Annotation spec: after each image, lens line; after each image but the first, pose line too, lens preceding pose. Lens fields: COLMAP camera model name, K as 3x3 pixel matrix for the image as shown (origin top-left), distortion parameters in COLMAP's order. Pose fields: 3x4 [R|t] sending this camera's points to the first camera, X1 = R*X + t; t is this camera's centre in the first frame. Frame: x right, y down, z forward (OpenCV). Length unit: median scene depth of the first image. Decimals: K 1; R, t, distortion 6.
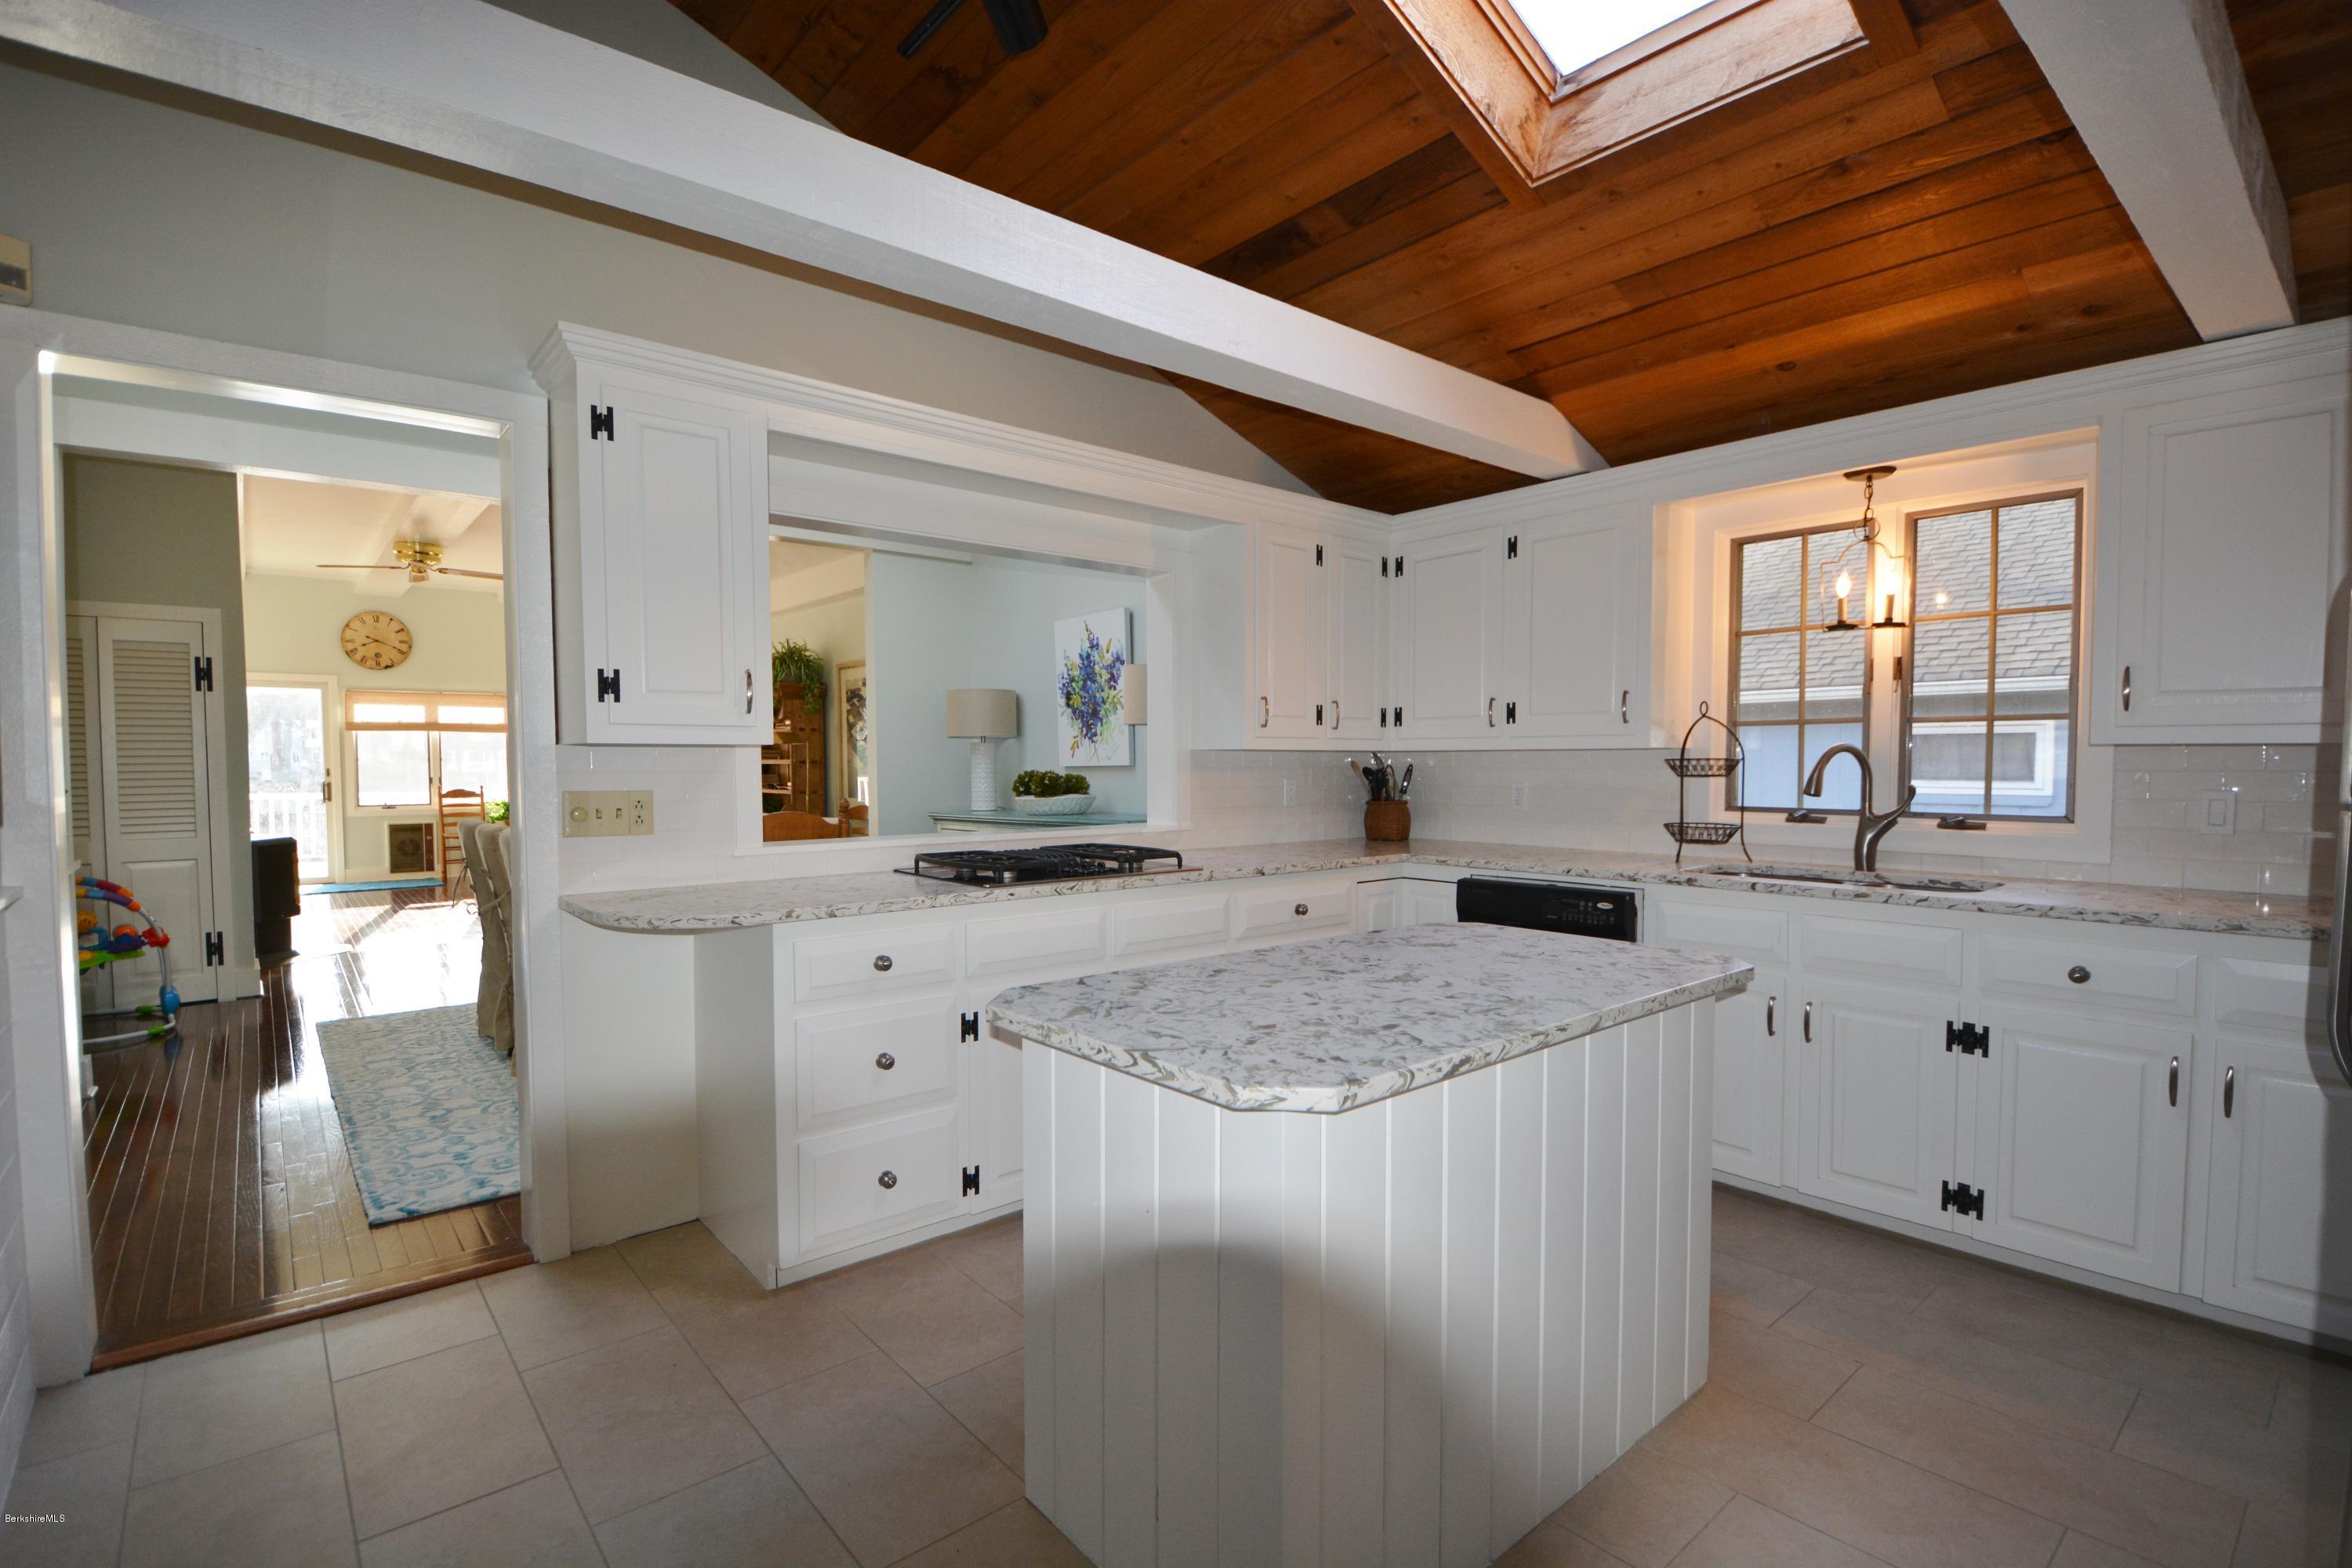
lens RADIAL K [[1084.9, 0, 1176.1], [0, 1084.9, 792.6], [0, 0, 1]] dist [-0.005598, -0.000773]
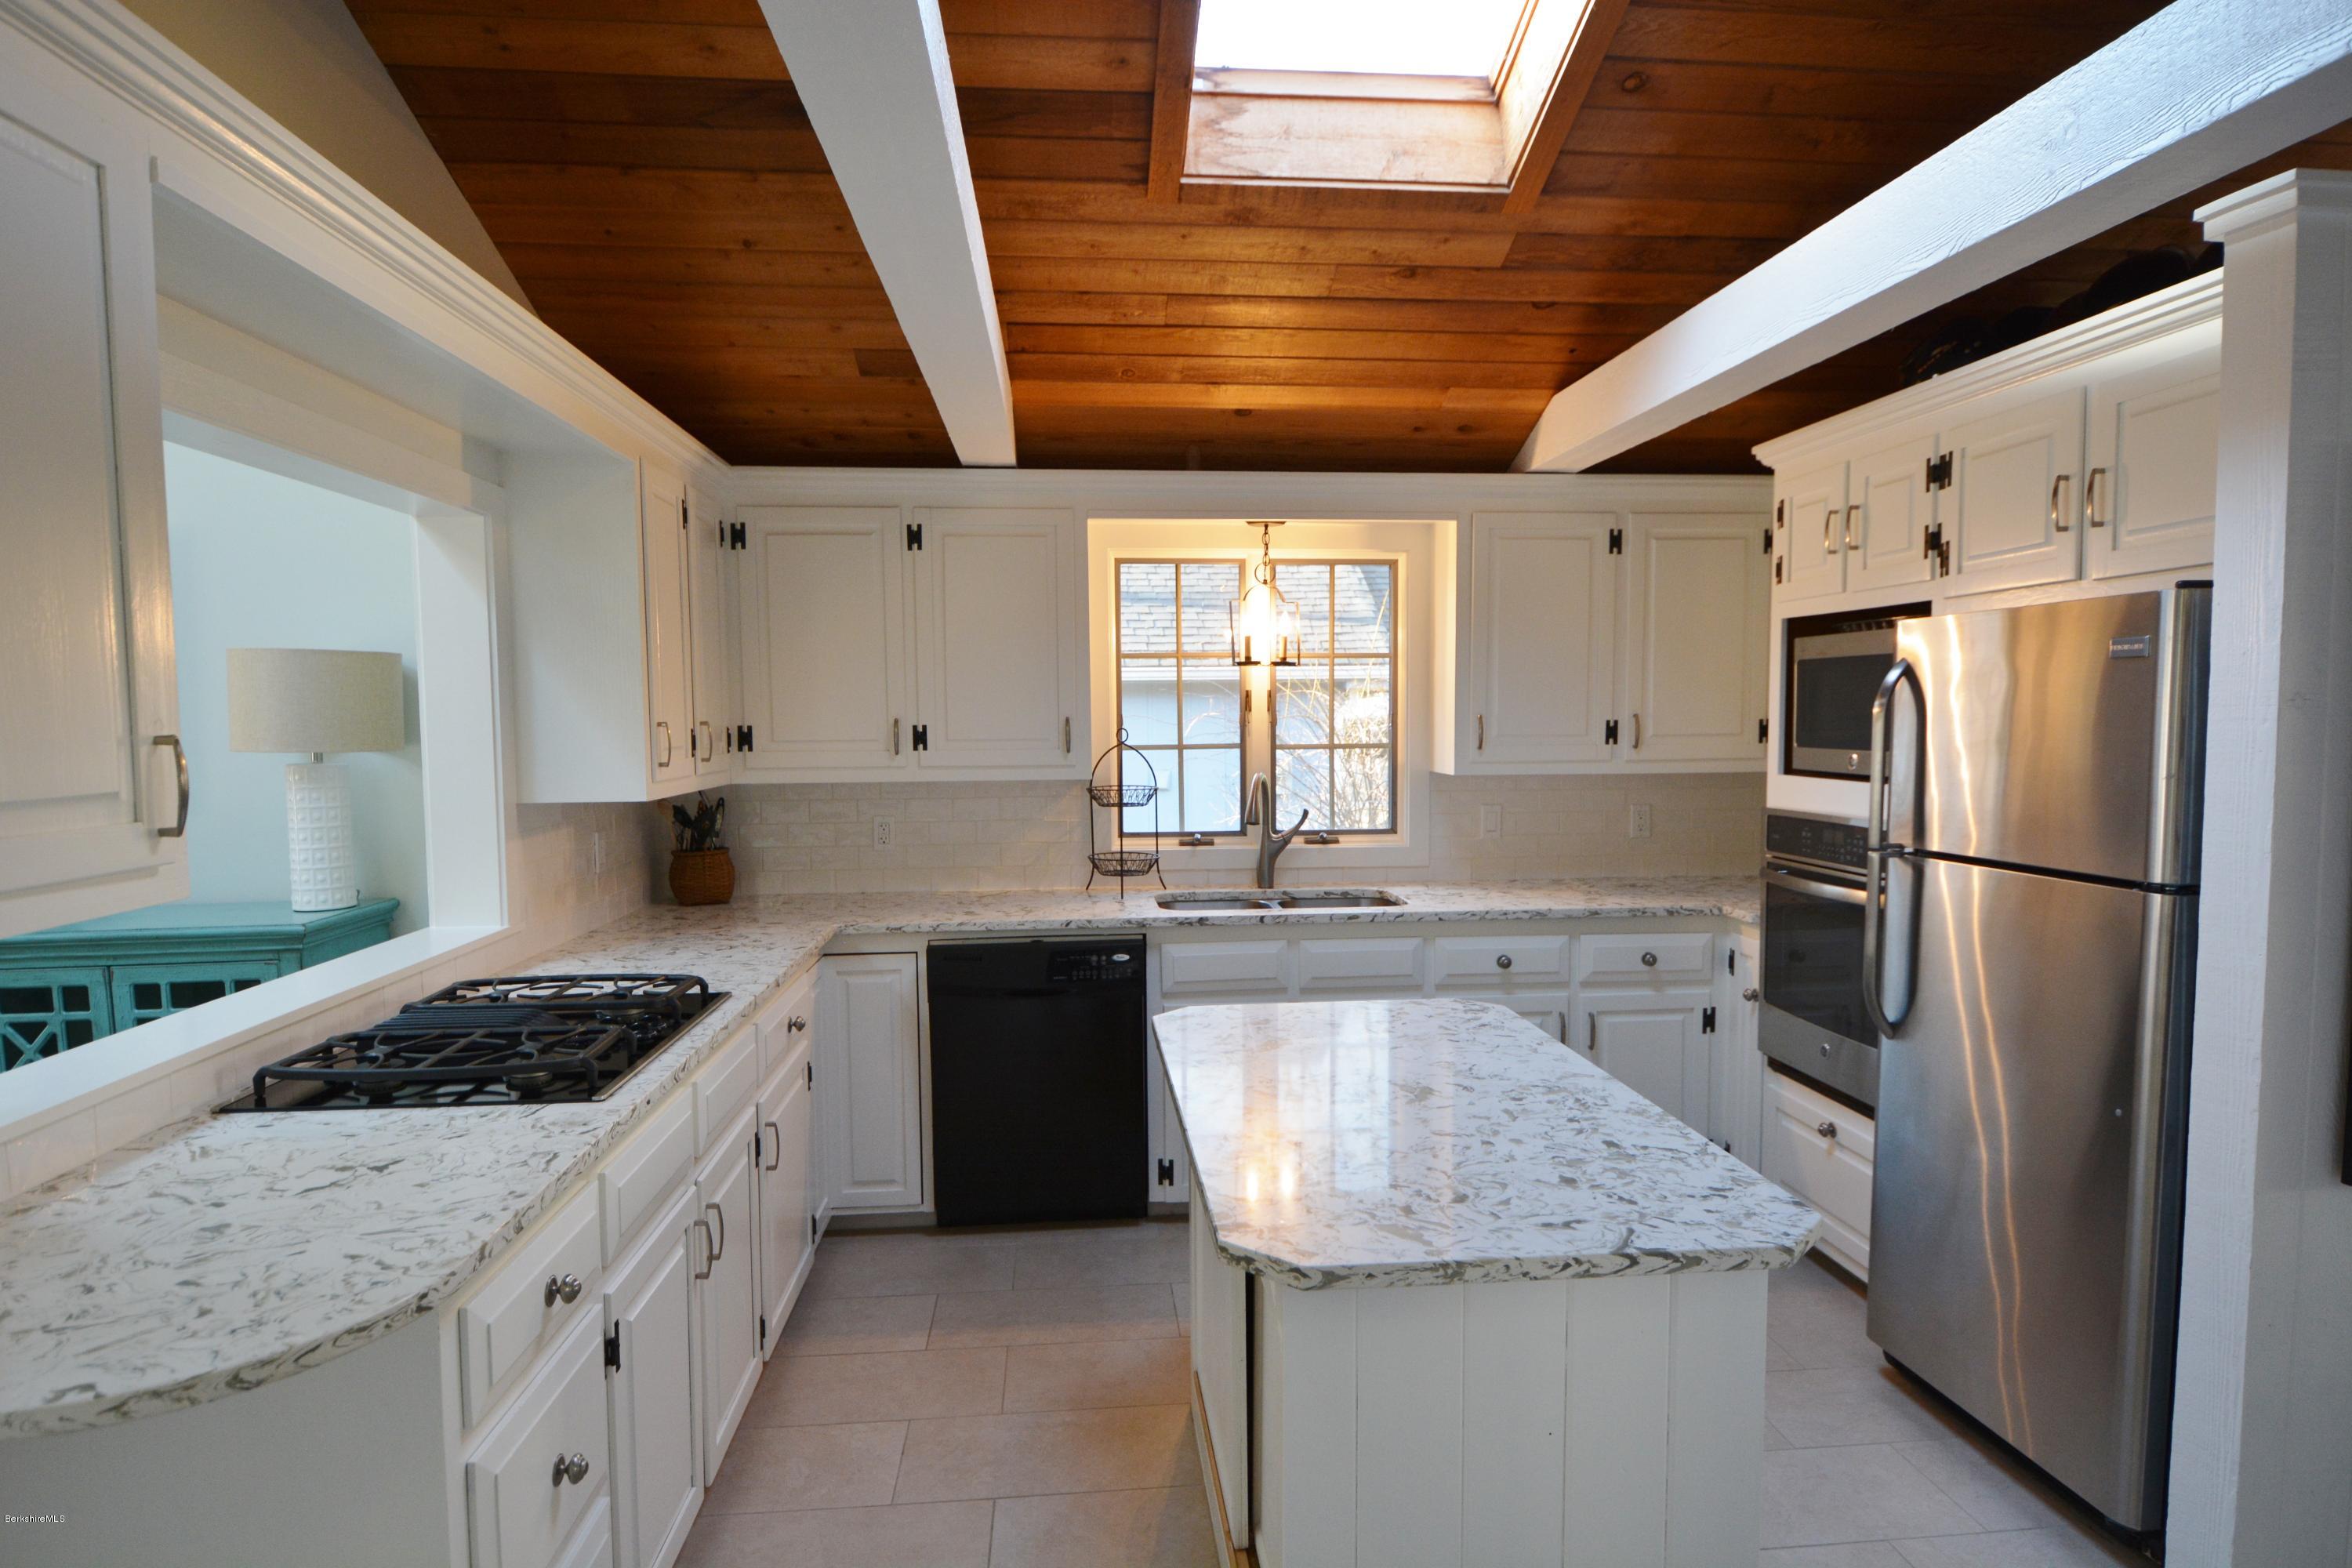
lens RADIAL K [[1325.9, 0, 1176.1], [0, 1325.9, 792.9], [0, 0, 1]] dist [0.008335, 0.000281]
pose [[0.586193, -0.053651, 0.808393, -0.524386], [0.032617, 0.998559, 0.042621, -0.089263], [-0.809514, 0.001384, 0.587098, 0.318710]]
